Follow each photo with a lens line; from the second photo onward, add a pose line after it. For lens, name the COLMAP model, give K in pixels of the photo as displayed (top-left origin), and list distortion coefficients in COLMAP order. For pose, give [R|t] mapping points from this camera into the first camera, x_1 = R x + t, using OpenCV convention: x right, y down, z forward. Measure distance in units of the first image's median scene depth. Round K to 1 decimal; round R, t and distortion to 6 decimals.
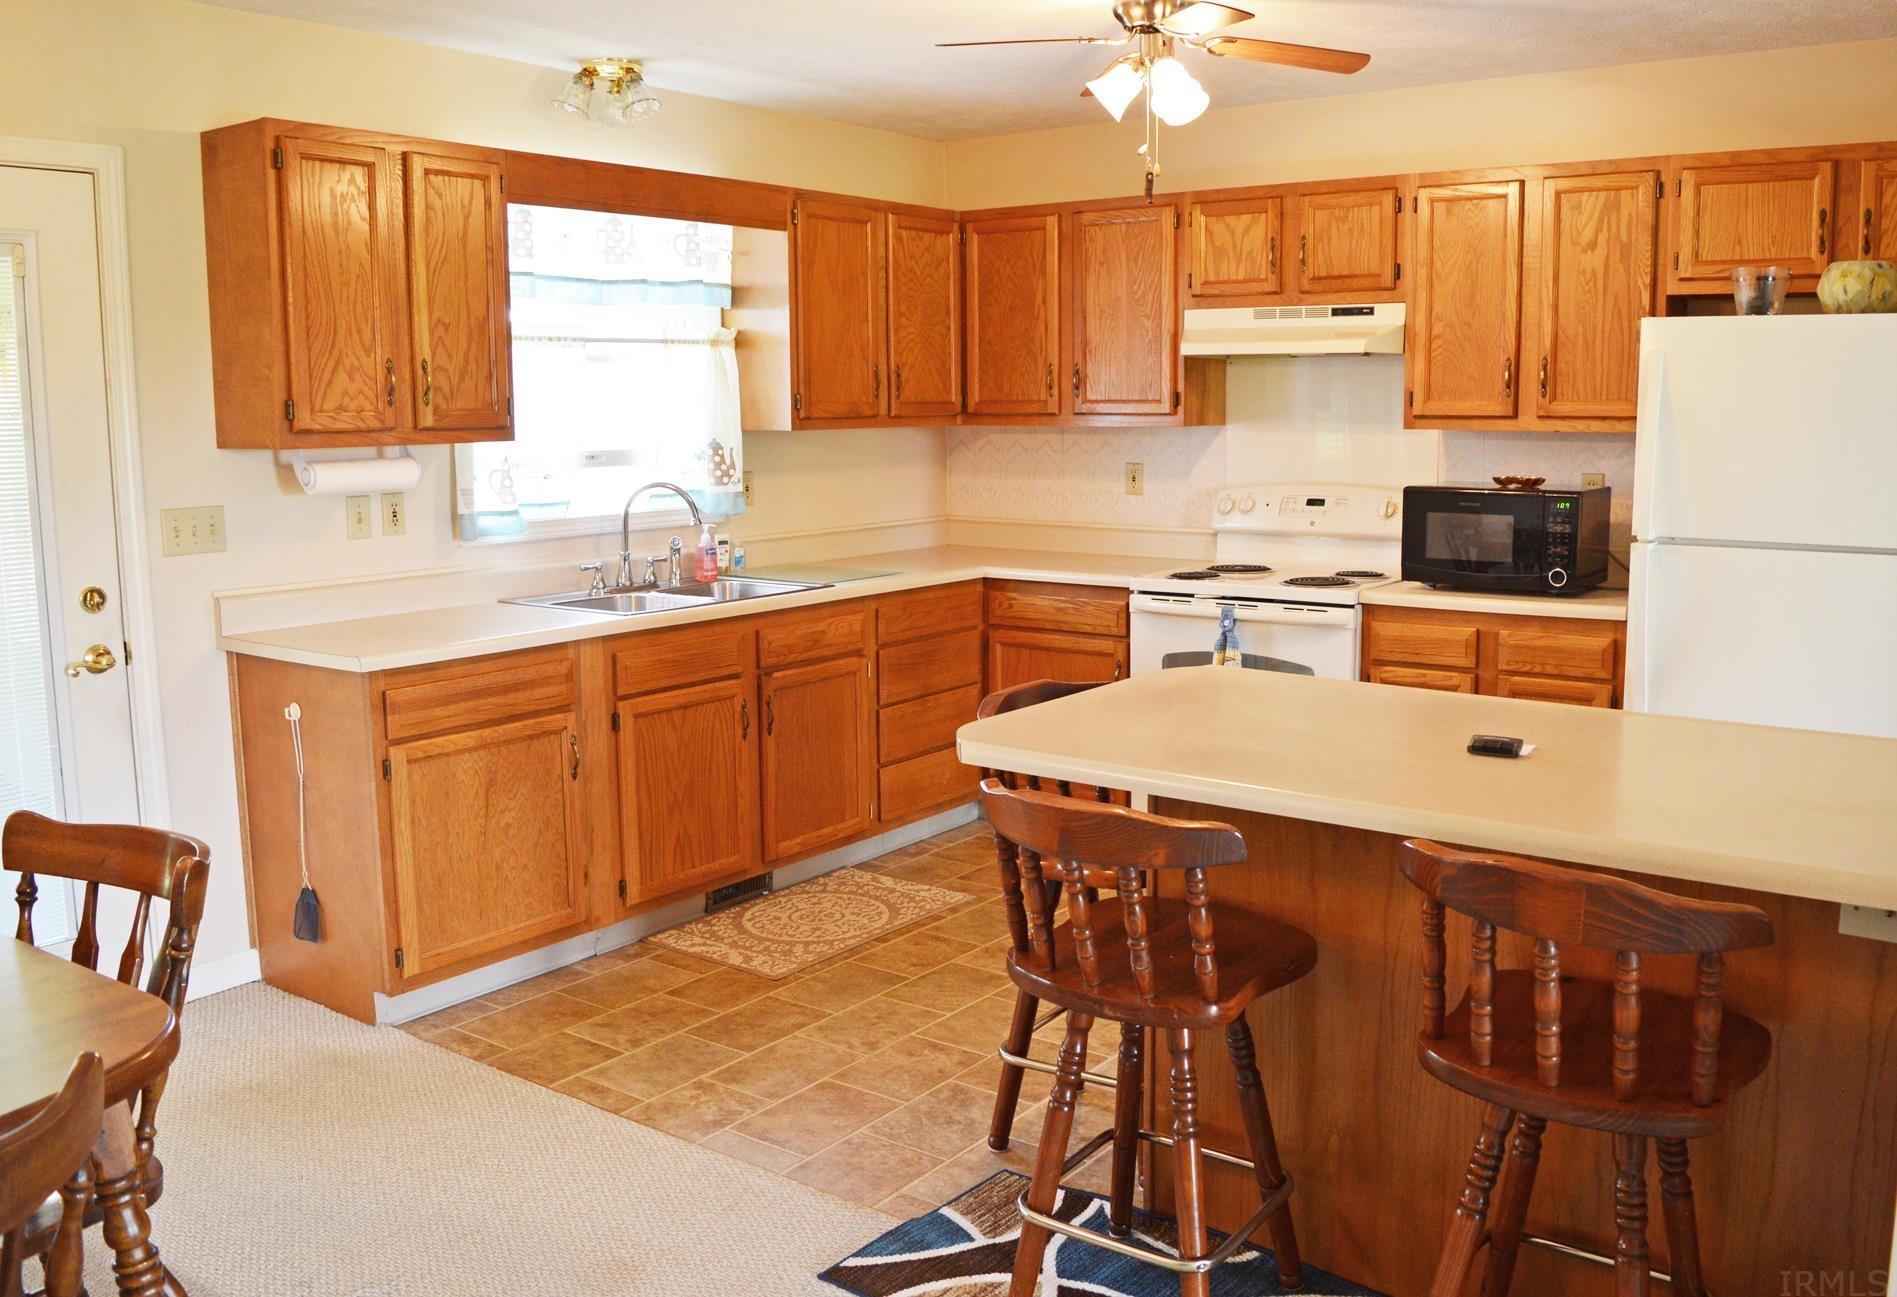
lens RADIAL K [[1622.3, 0, 997.5], [0, 1622.3, 625.7], [0, 0, 1]] dist [-0.094807, 0.022938]
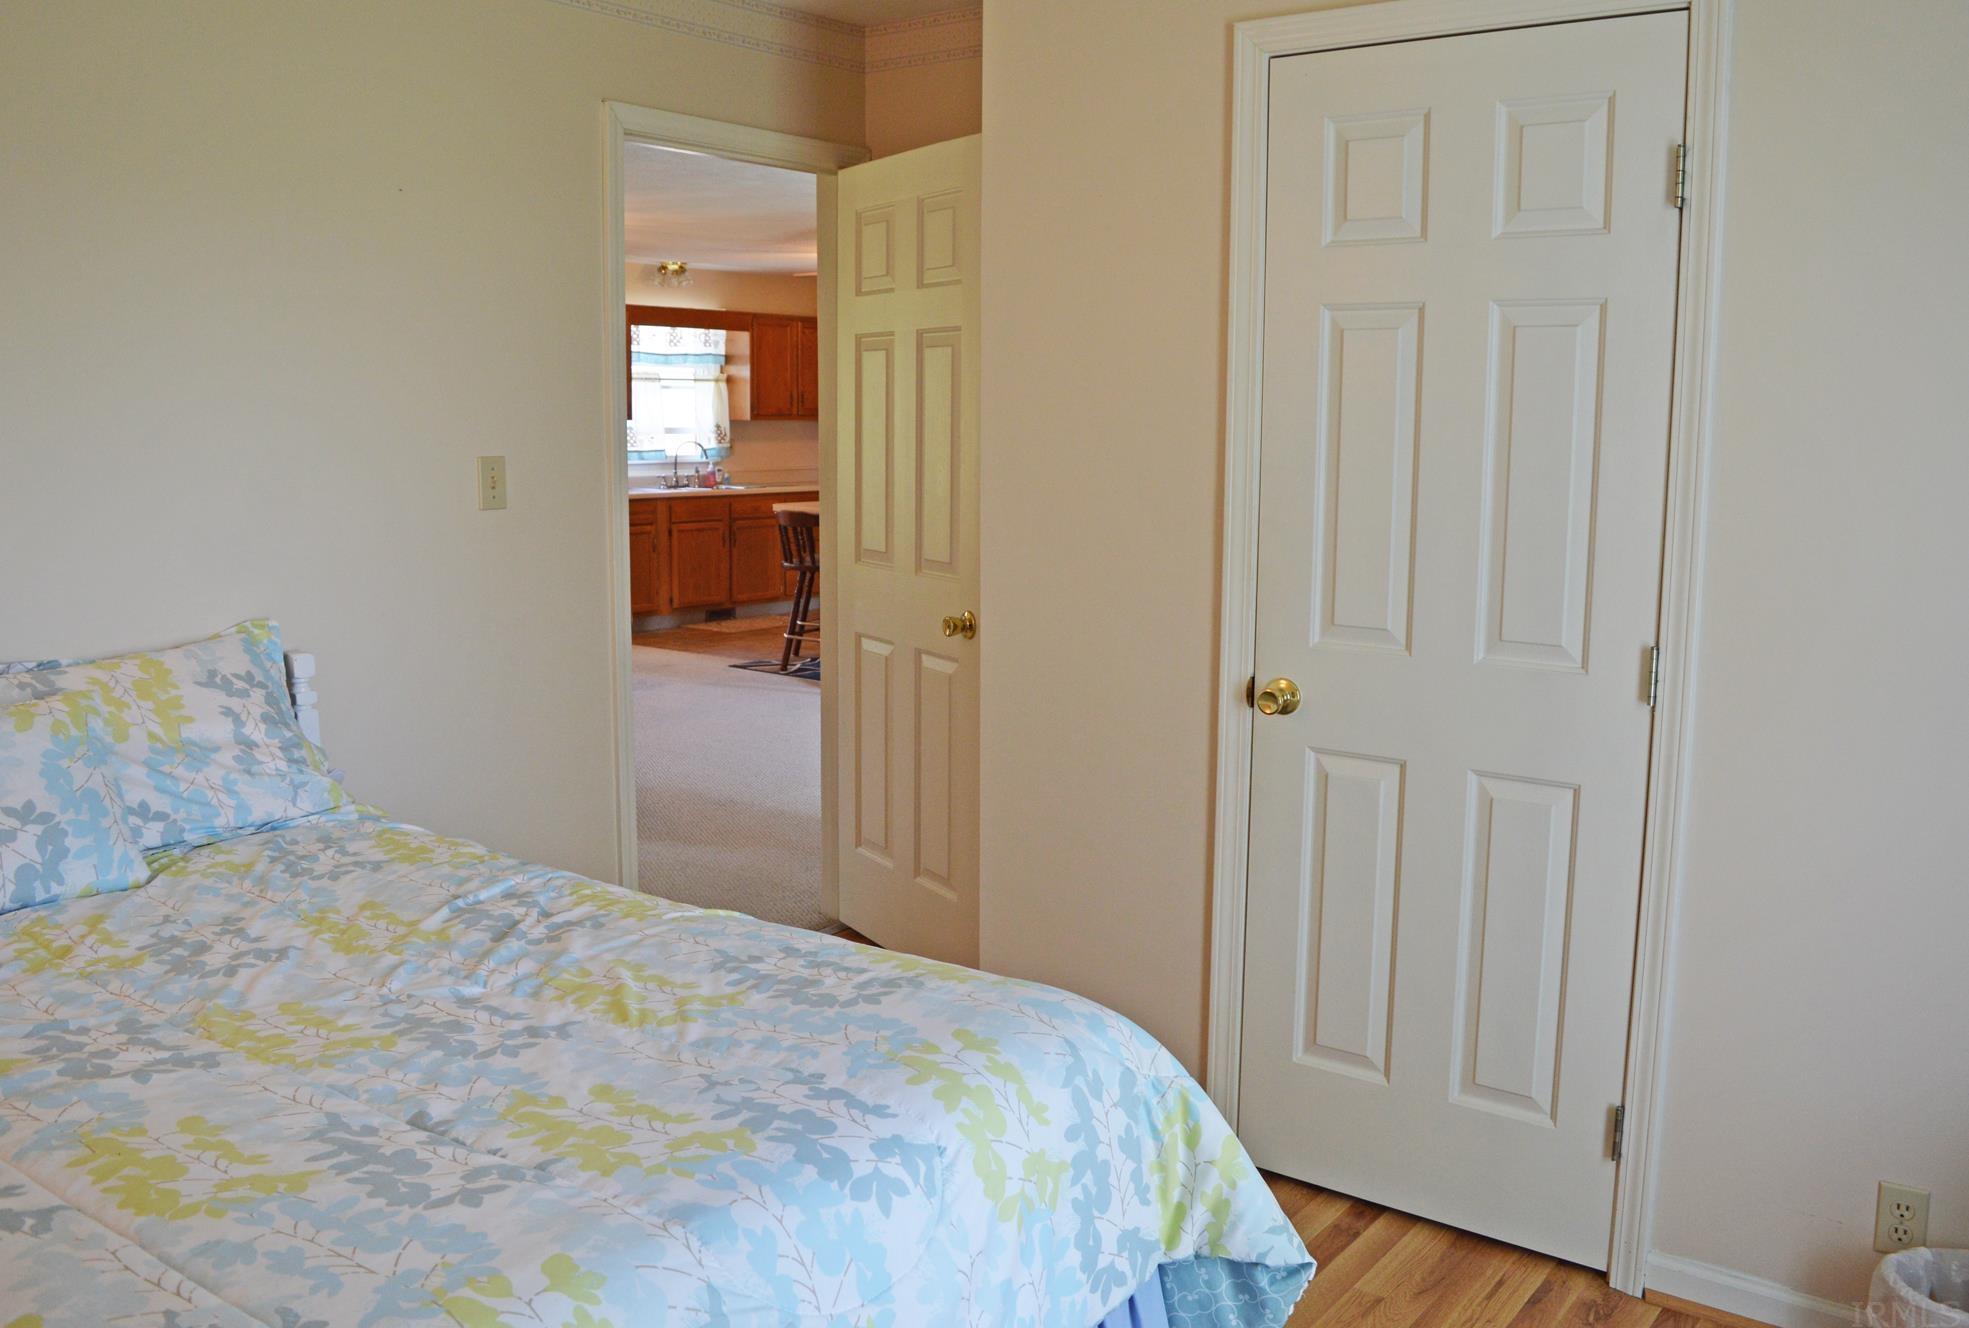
lens RADIAL K [[1615.3, 0, 987.3], [0, 1615.3, 652.2], [0, 0, 1]] dist [-0.149173, -0.002746]
pose [[0.999381, 0.016807, -0.030894, 0.308963], [-0.016754, 0.999858, 0.001983, 0.214336], [0.030923, -0.001465, 0.999521, -1.362506]]
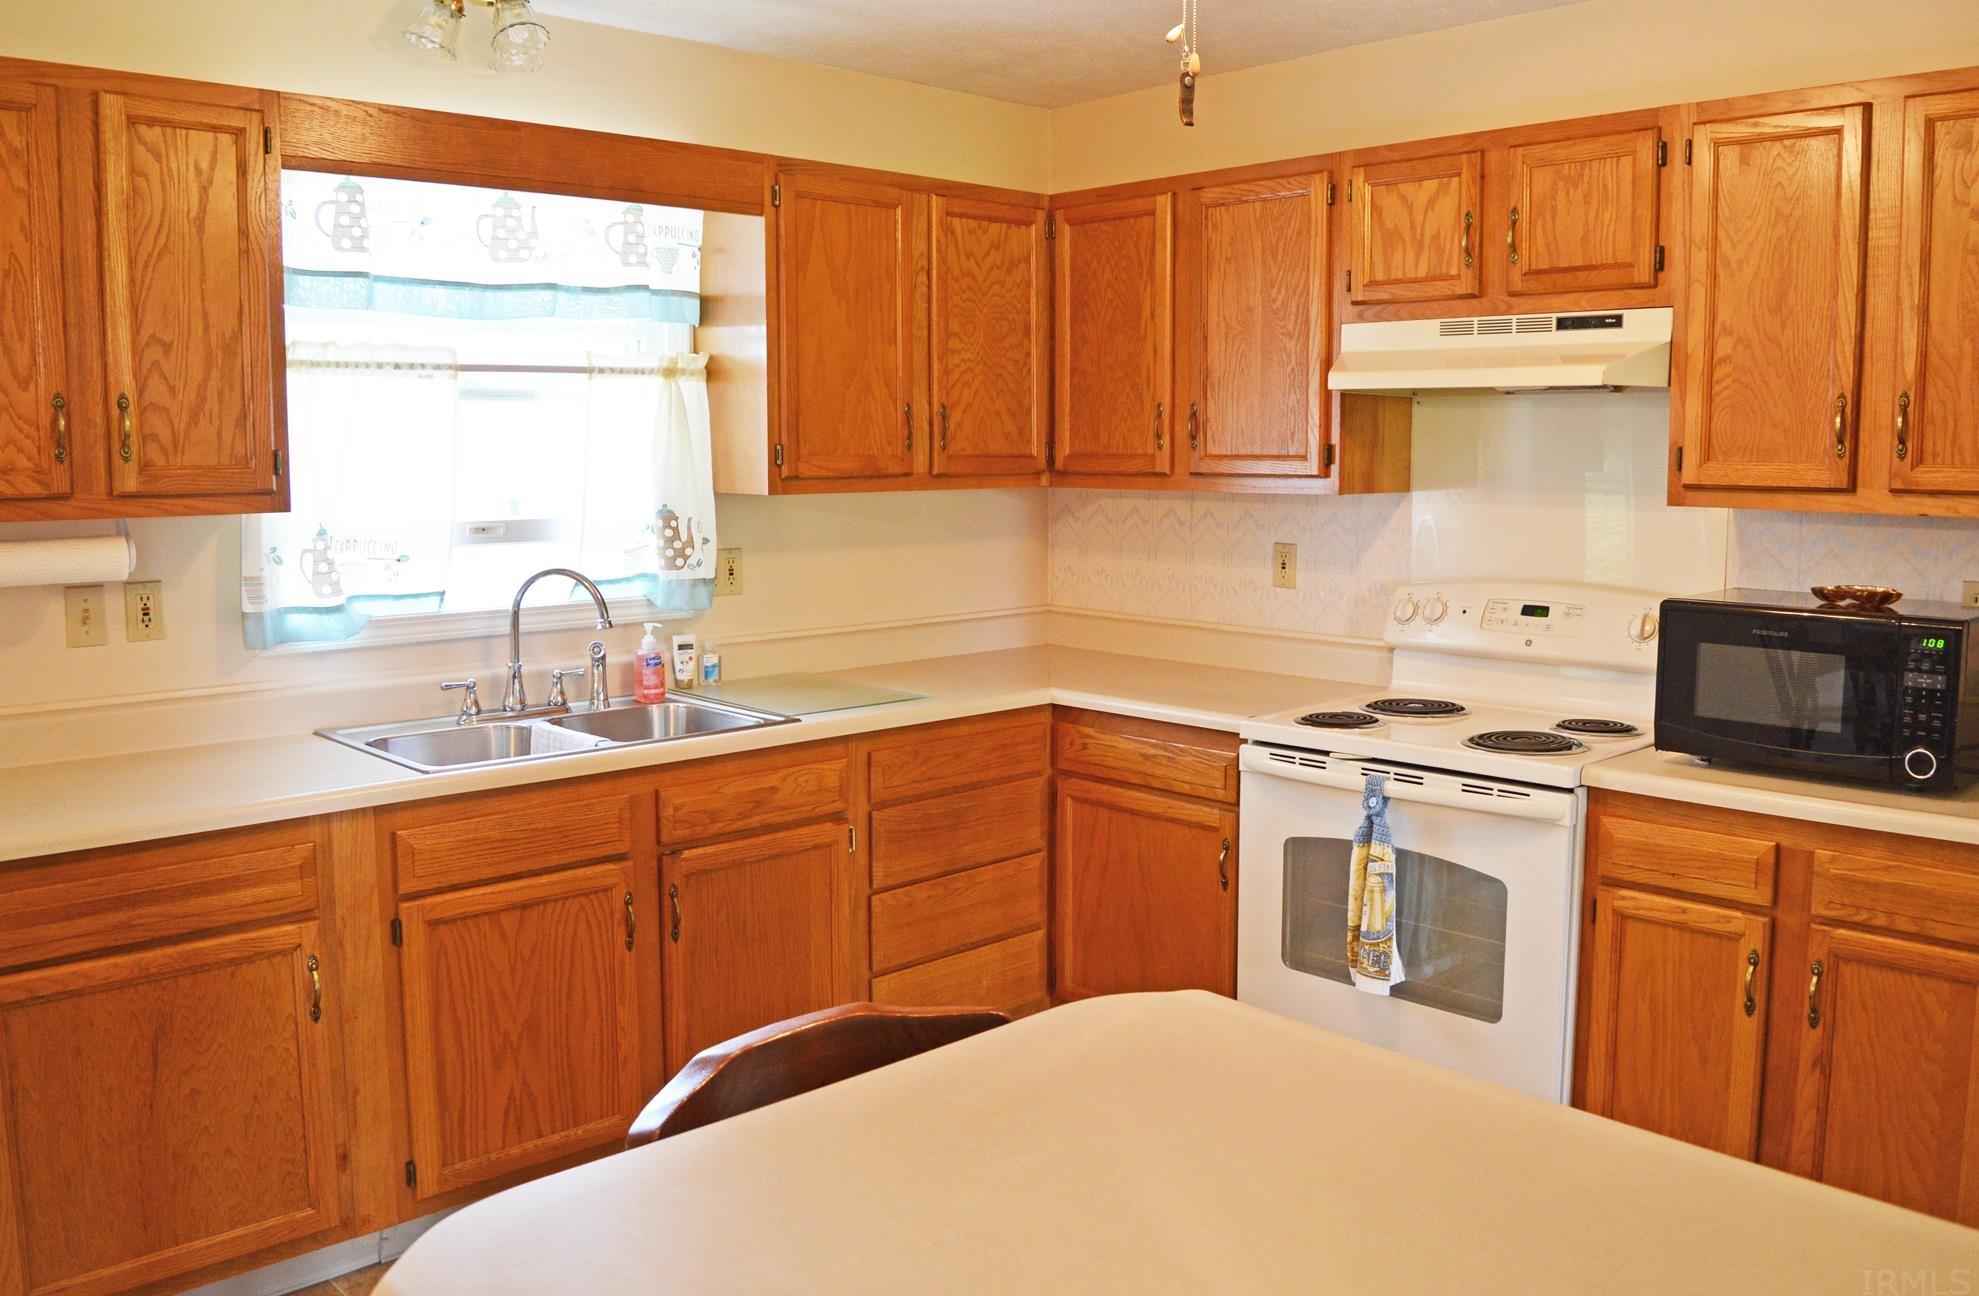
lens RADIAL K [[1621.5, 0, 996.5], [0, 1621.5, 626.2], [0, 0, 1]] dist [-0.096412, 0.020768]
pose [[0.982172, 0.026438, -0.186116, 0.118711], [-0.031428, 0.999220, -0.023910, -0.055005], [0.185338, 0.029333, 0.982237, 0.359169]]
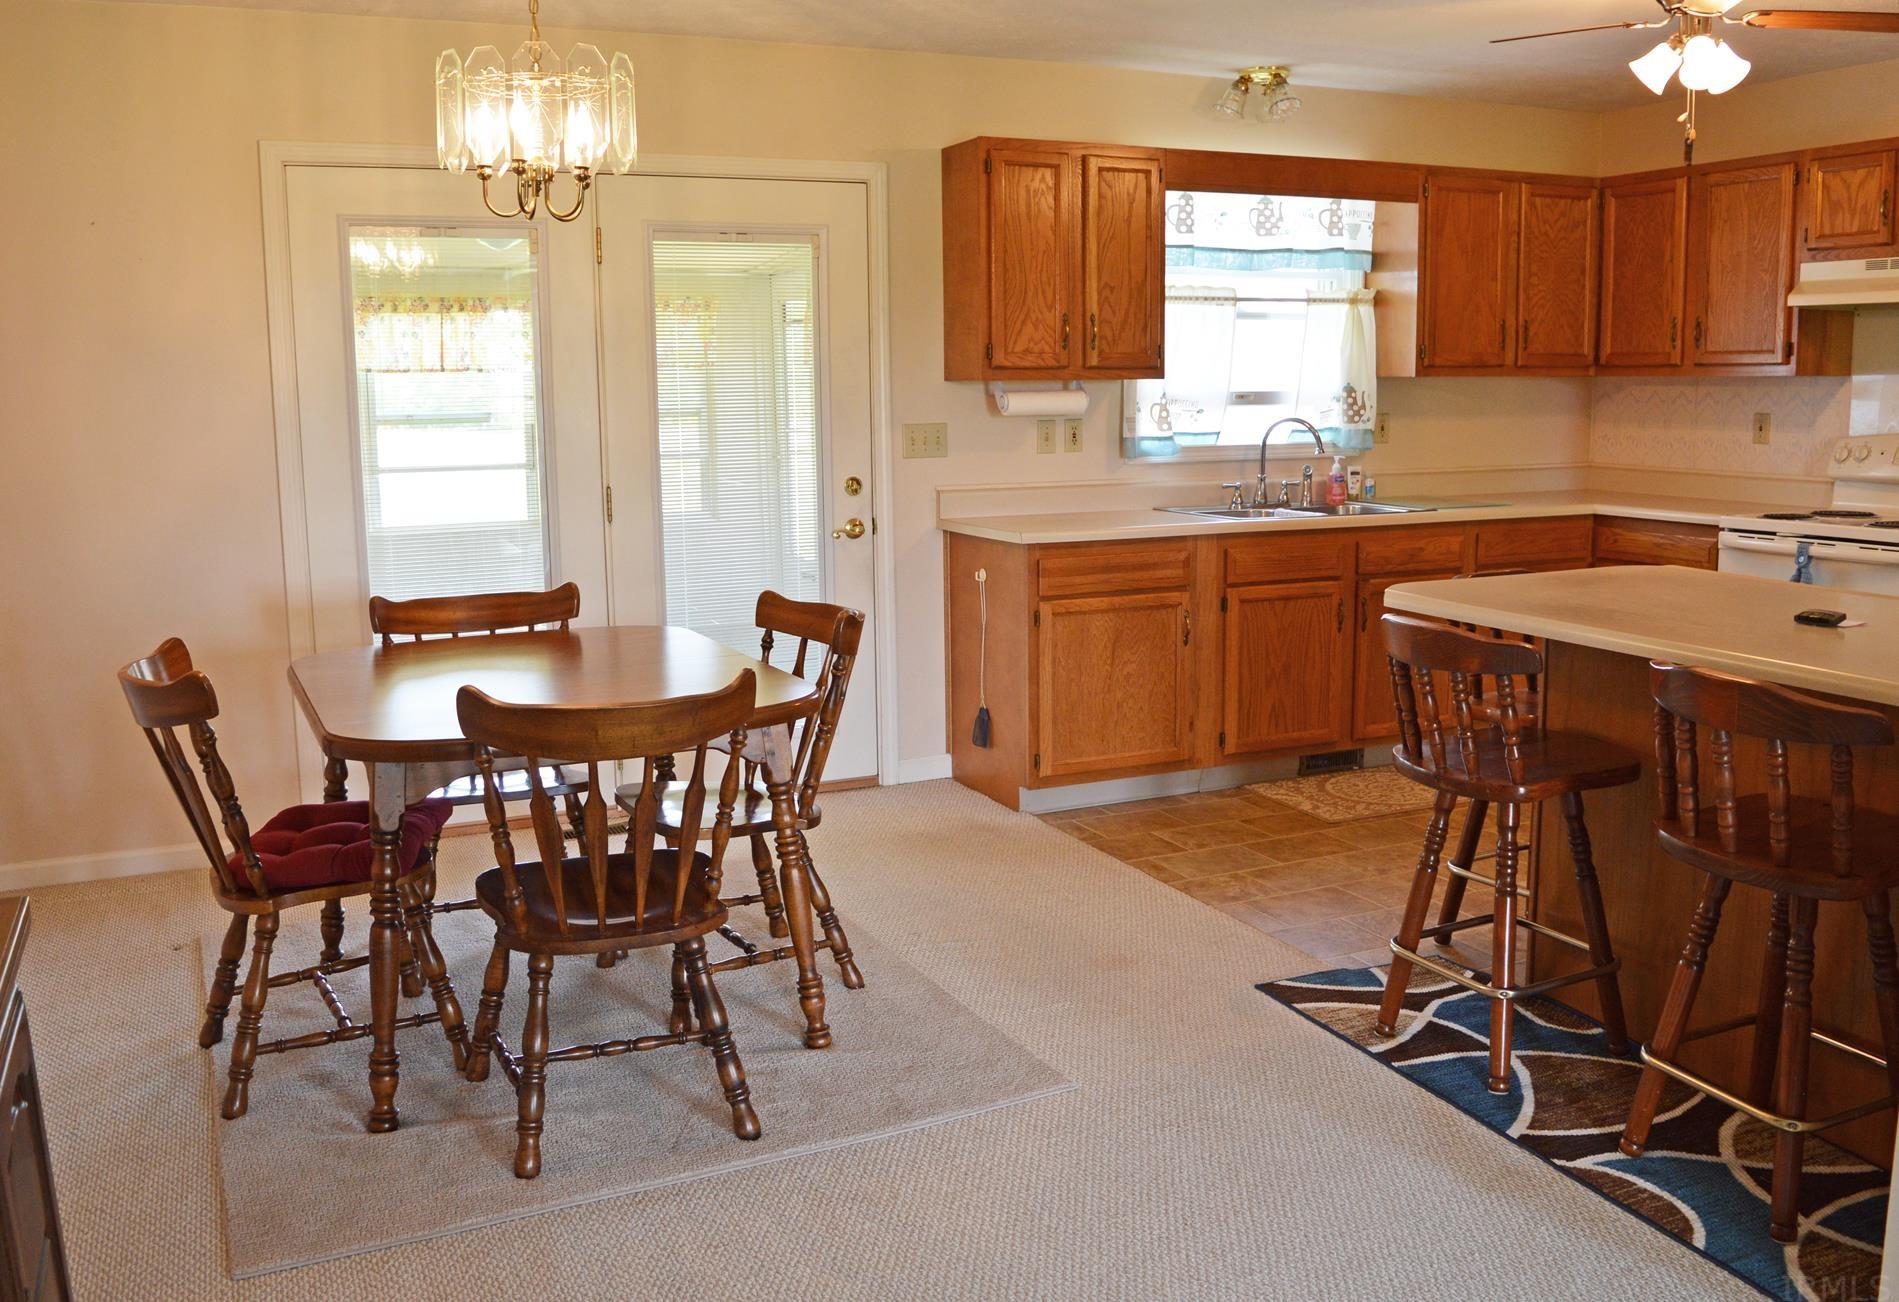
lens RADIAL K [[1624.0, 0, 952.0], [0, 1624.0, 634.2], [0, 0, 1]] dist [-0.094807, 0.022938]
pose [[0.867621, 0.071184, -0.492104, 0.182753], [-0.061957, 0.997463, 0.035049, 0.047819], [0.493351, 0.000080, 0.869831, -0.177696]]
